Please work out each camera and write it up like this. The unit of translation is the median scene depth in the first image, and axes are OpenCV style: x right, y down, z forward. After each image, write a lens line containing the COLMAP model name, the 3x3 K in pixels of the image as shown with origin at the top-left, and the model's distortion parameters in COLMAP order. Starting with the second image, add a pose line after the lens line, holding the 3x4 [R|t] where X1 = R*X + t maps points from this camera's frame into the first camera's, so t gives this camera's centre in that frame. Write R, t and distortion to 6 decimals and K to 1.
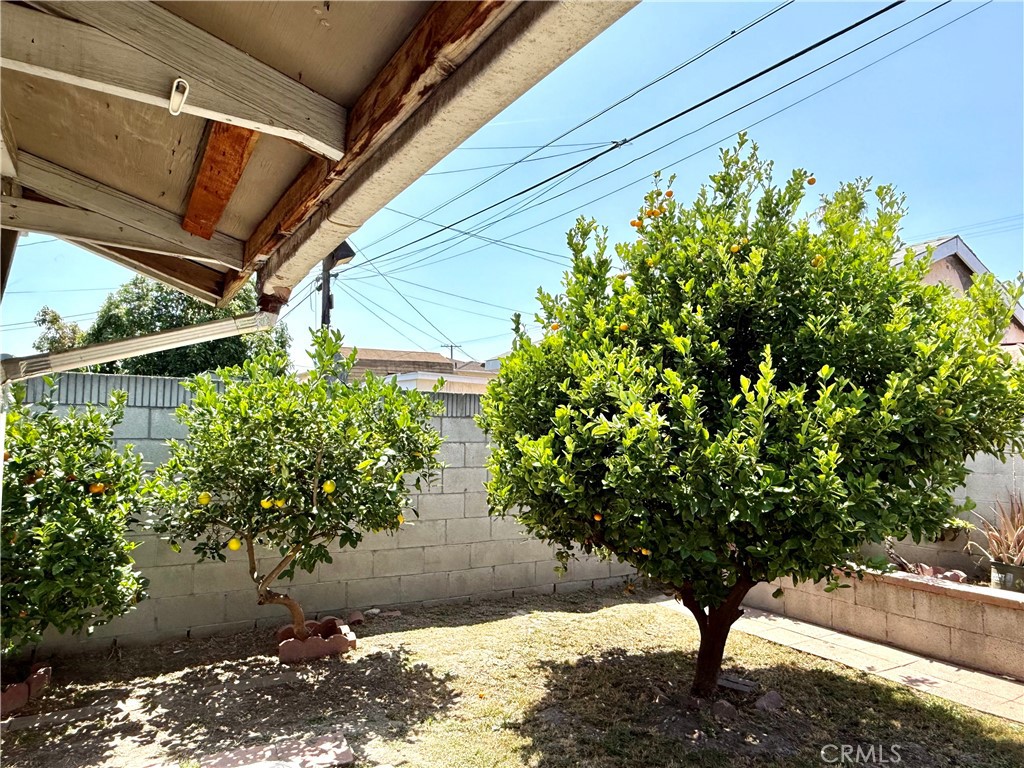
lens RADIAL K [[686.3, 0, 513.1], [0, 686.3, 386.8], [0, 0, 1]] dist [0.001869, 0.000252]
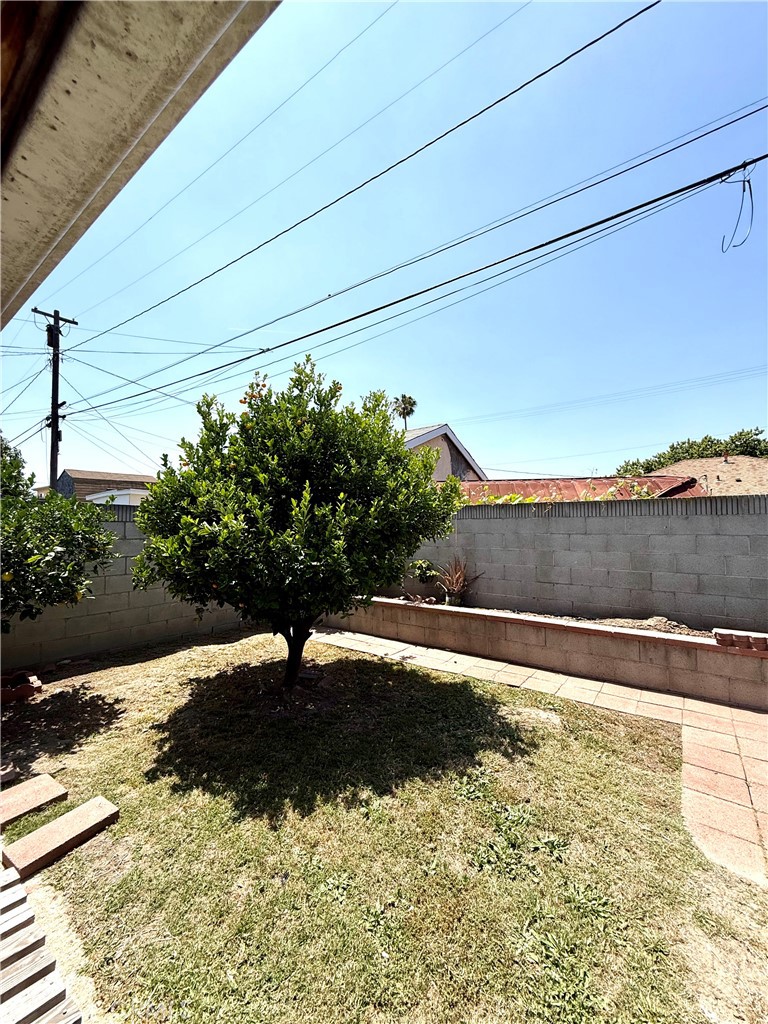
lens RADIAL K [[410.7, 0, 382.9], [0, 410.7, 507.5], [0, 0, 1]] dist [0.000289, 0.000055]
pose [[0.921595, 0.000595, 0.388153, 0.101334], [-0.007651, 0.999832, 0.016632, -0.008181], [-0.388078, -0.018298, 0.921445, -0.019351]]
